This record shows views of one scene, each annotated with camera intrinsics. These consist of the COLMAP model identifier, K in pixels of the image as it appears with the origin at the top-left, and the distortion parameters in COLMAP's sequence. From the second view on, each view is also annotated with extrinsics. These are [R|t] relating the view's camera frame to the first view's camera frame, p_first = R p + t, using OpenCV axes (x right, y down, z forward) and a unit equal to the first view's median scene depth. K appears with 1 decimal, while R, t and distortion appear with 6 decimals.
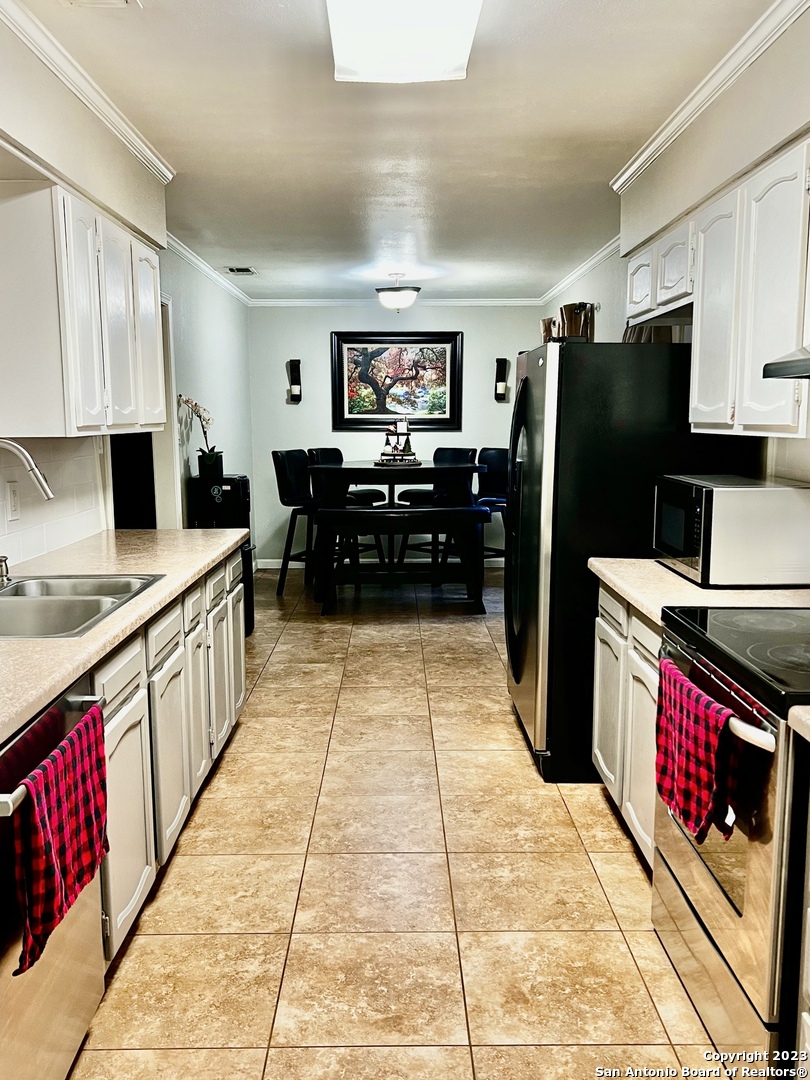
lens RADIAL K [[826.1, 0, 405.0], [0, 826.1, 540.0], [0, 0, 1]] dist [0.065064, -0.000788]
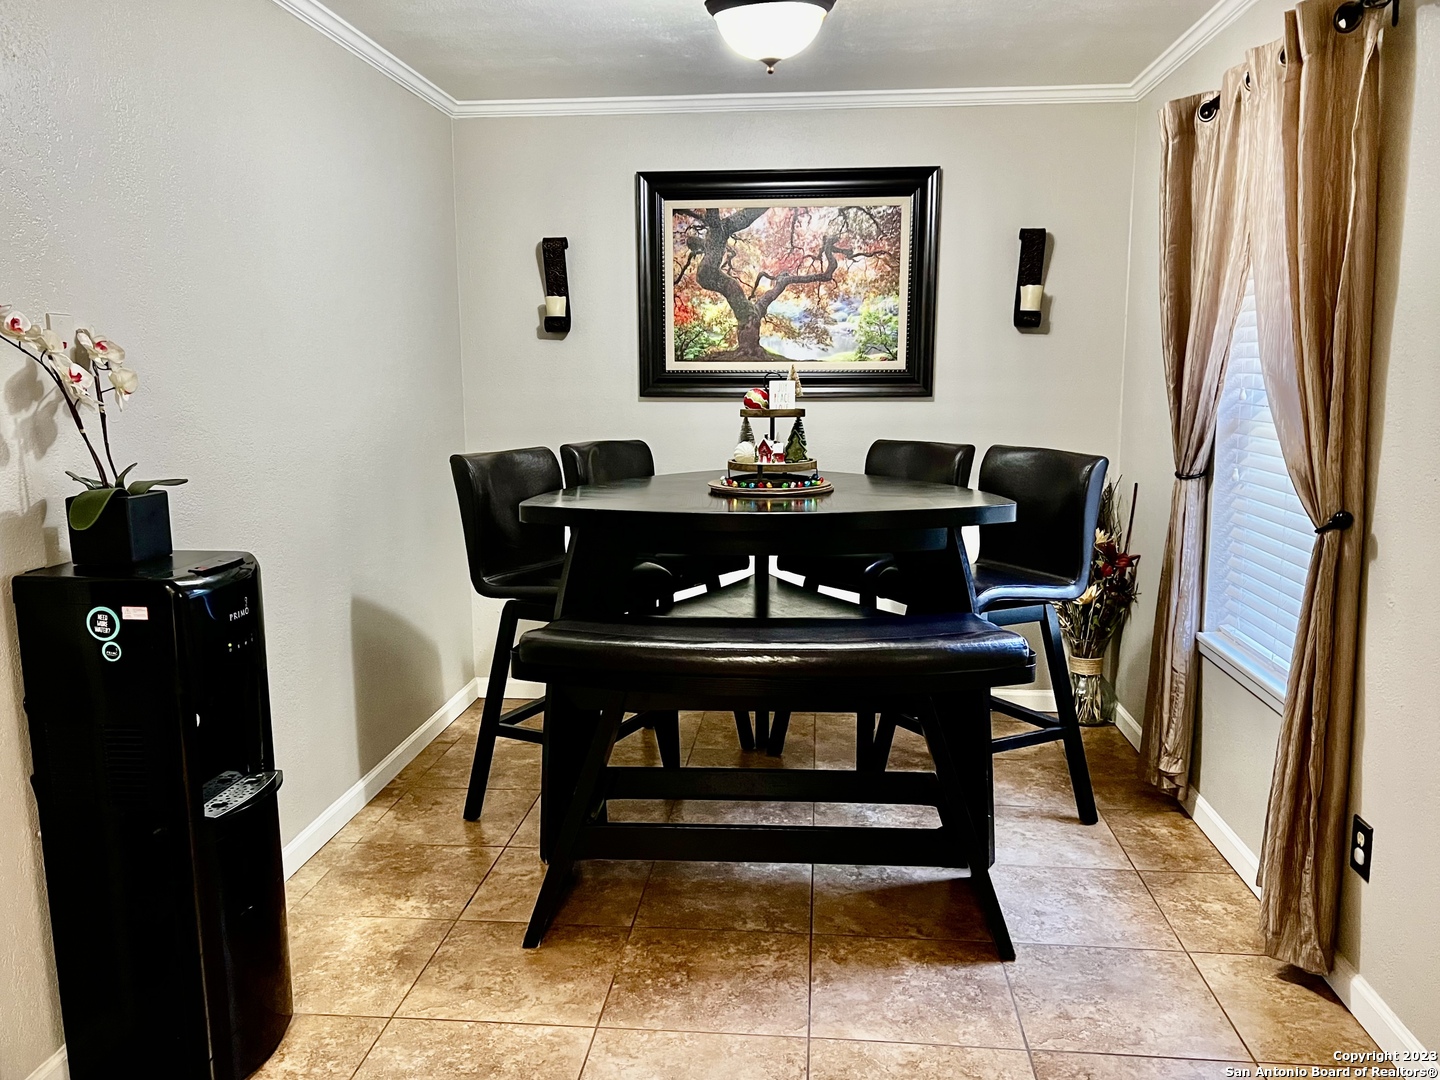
lens RADIAL K [[1101.5, 0, 720.0], [0, 1101.5, 540.0], [0, 0, 1]] dist [0.065064, -0.000788]
pose [[0.994593, 0.014995, -0.102761, 0.017938], [-0.014105, 0.999857, 0.009375, -0.062763], [0.102887, -0.007875, 0.994662, 0.417142]]
